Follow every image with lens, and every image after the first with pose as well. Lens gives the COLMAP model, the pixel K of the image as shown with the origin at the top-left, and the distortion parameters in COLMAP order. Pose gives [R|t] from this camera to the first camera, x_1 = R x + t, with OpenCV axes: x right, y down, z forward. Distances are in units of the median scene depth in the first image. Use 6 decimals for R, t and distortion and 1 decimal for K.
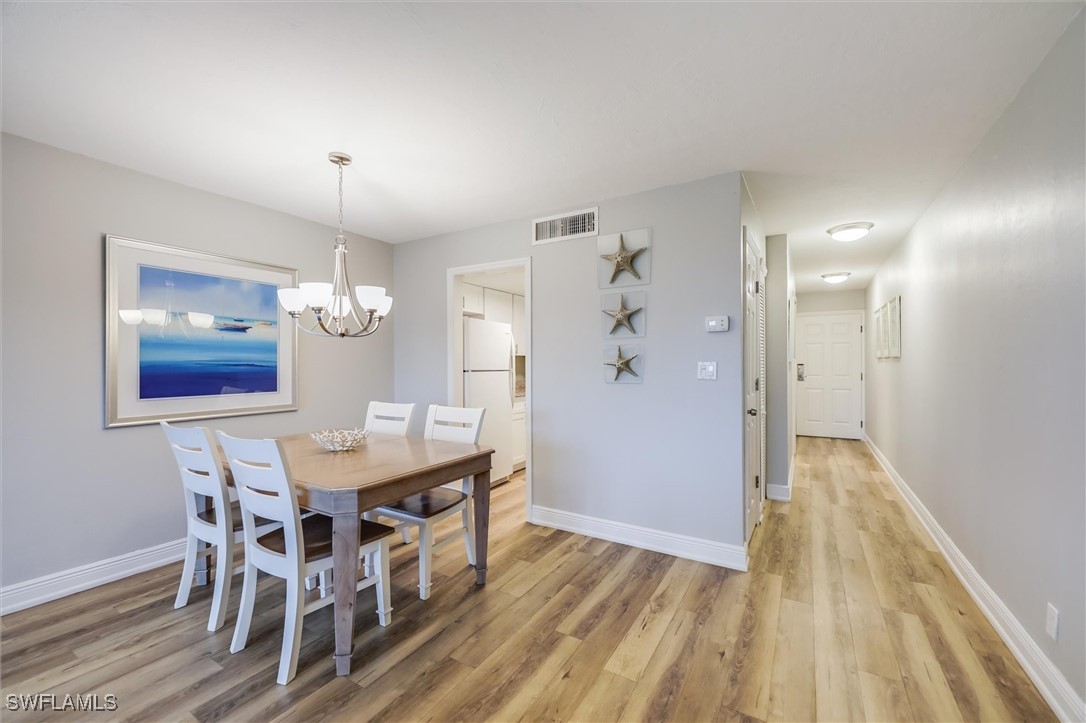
lens RADIAL K [[439.1, 0, 545.0], [0, 439.1, 364.2], [0, 0, 1]] dist [-0.000202, -0.000119]
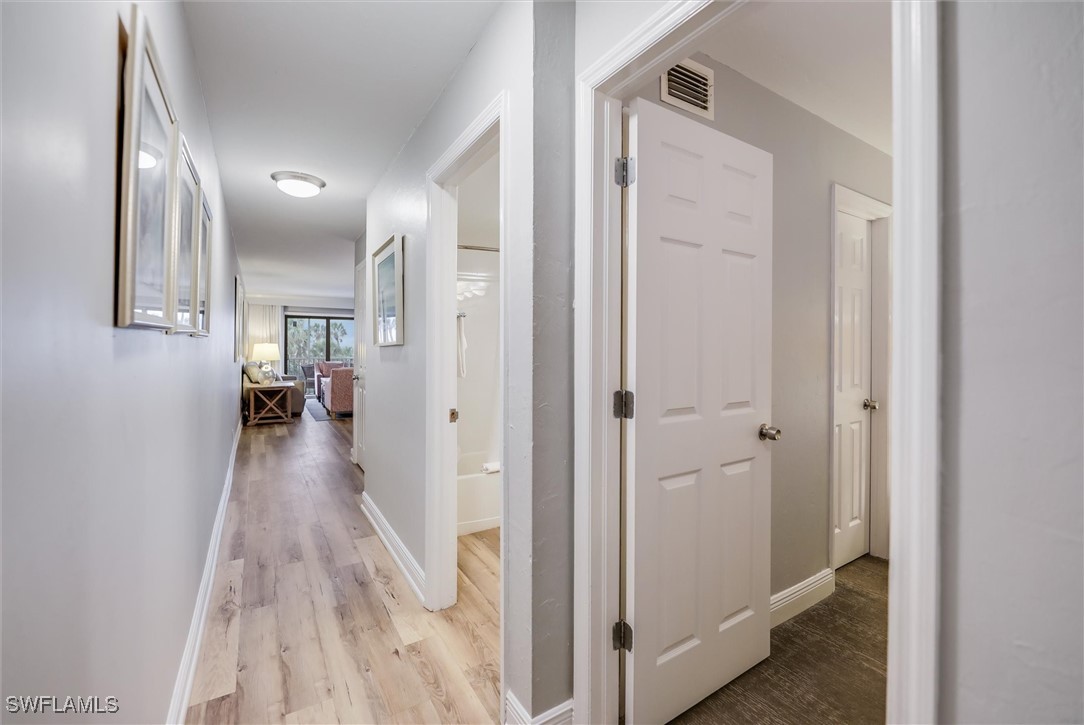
lens RADIAL K [[445.2, 0, 544.6], [0, 445.2, 345.5], [0, 0, 1]] dist [0.001334, 0.000019]
pose [[-0.443062, -0.001788, -0.896489, 1.880318], [-0.009157, 0.999955, 0.002532, -0.024315], [0.896444, 0.009331, -0.443058, 2.710887]]
